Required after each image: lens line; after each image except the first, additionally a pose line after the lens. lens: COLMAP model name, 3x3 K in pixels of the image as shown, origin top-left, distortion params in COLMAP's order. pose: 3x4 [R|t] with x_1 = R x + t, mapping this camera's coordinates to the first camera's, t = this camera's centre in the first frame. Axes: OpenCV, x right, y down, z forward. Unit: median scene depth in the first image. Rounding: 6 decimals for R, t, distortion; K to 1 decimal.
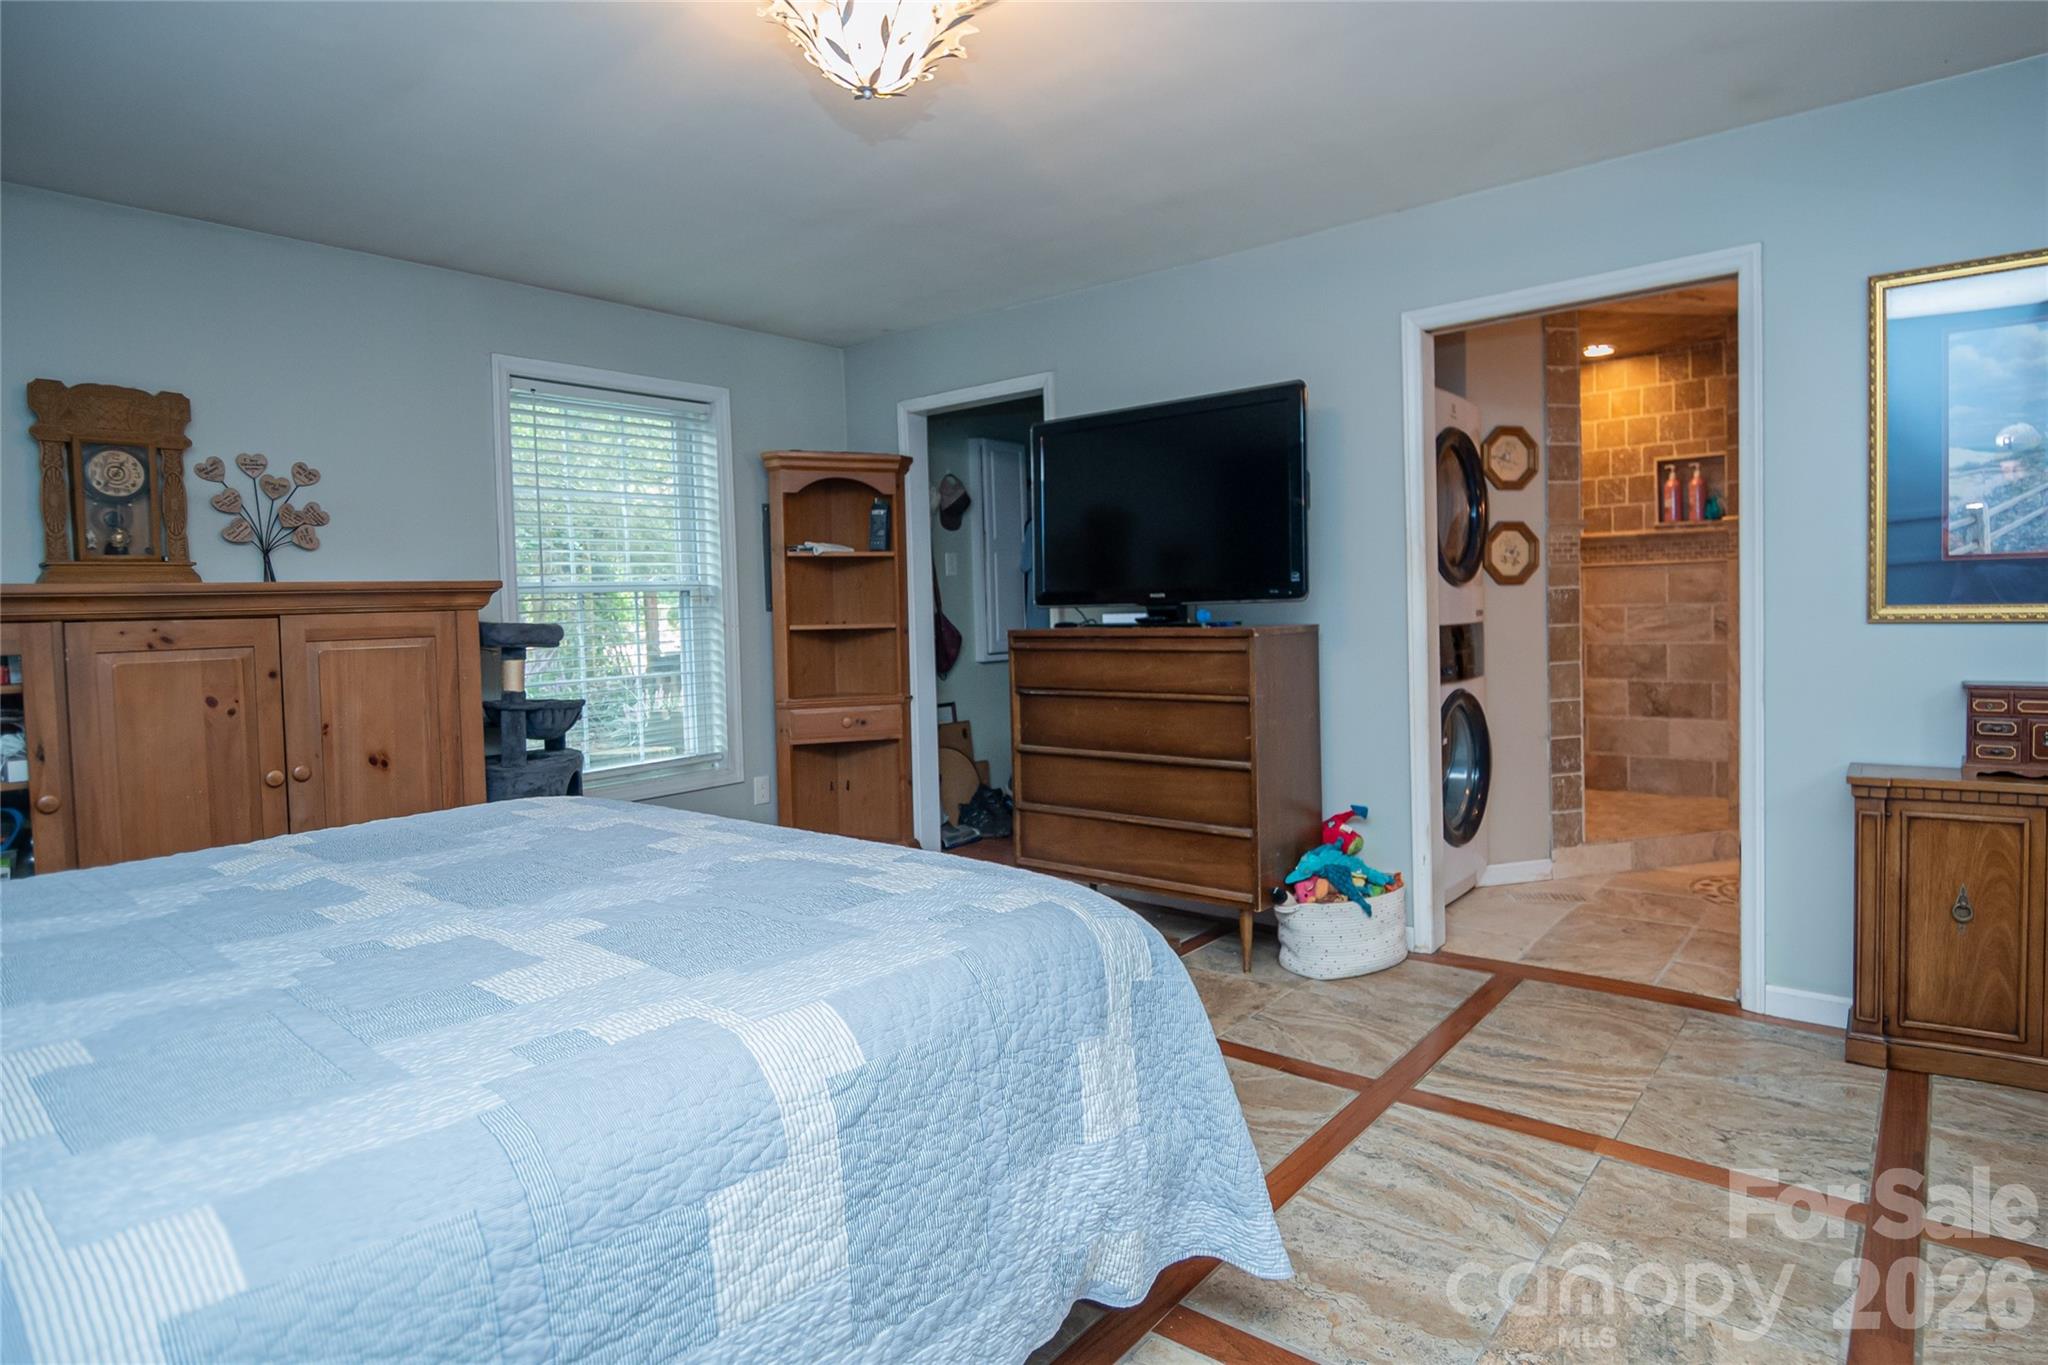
lens RADIAL K [[1076.9, 0, 1106.5], [0, 1076.9, 631.8], [0, 0, 1]] dist [0.011257, -0.024287]
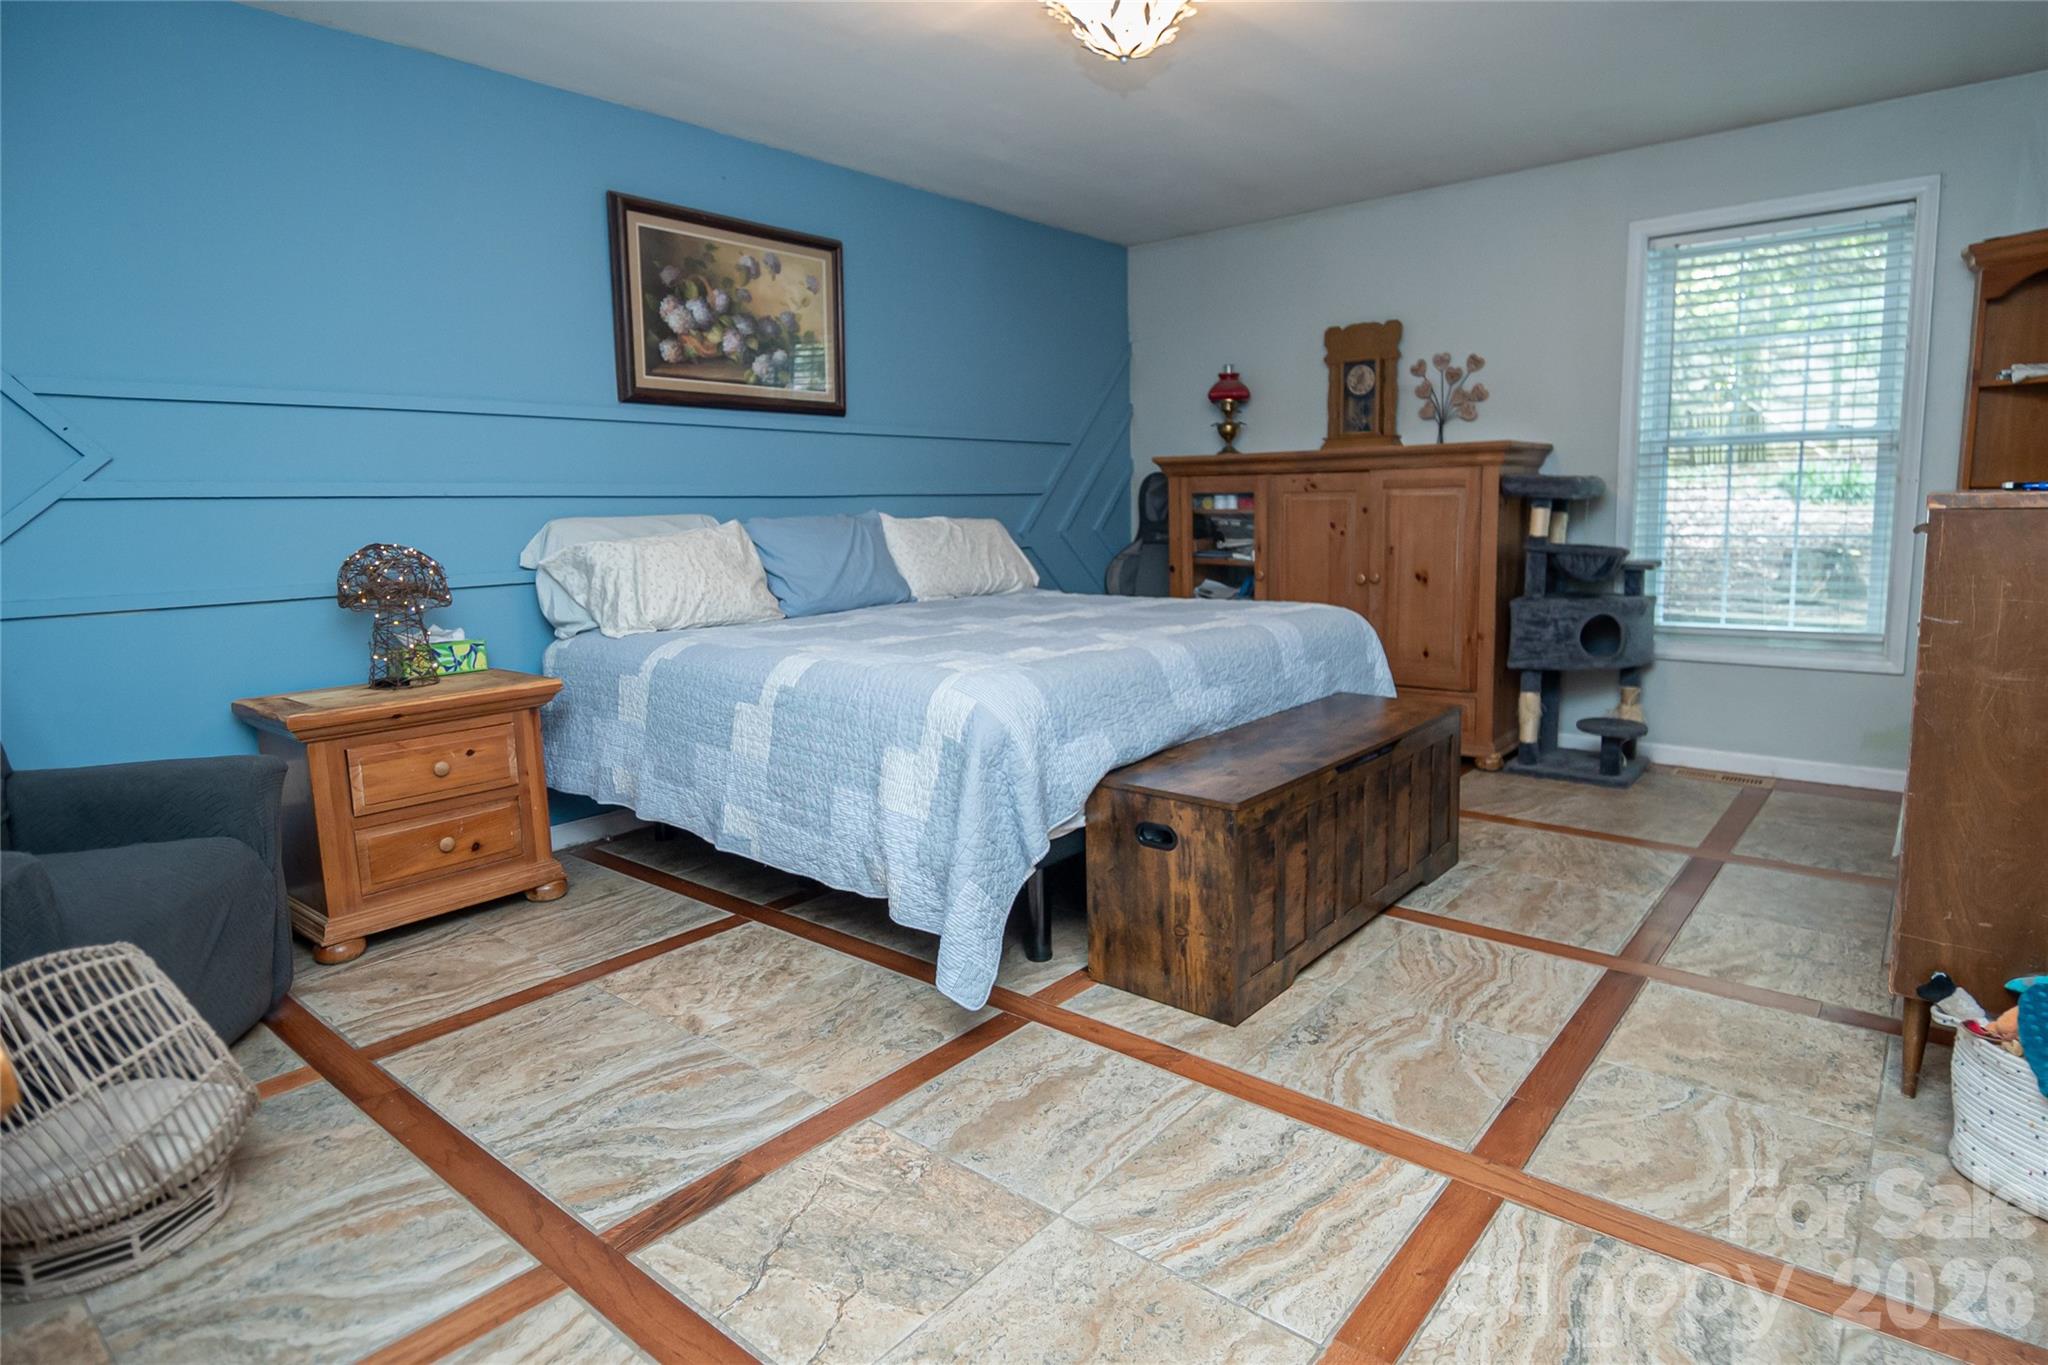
lens RADIAL K [[1076.9, 0, 1106.5], [0, 1076.9, 631.8], [0, 0, 1]] dist [0.011257, -0.024287]
pose [[0.012176, 0.150361, -0.988556, 0.818765], [-0.007569, 0.988615, 0.150277, -0.017989], [0.999897, 0.005653, 0.013175, 0.691730]]
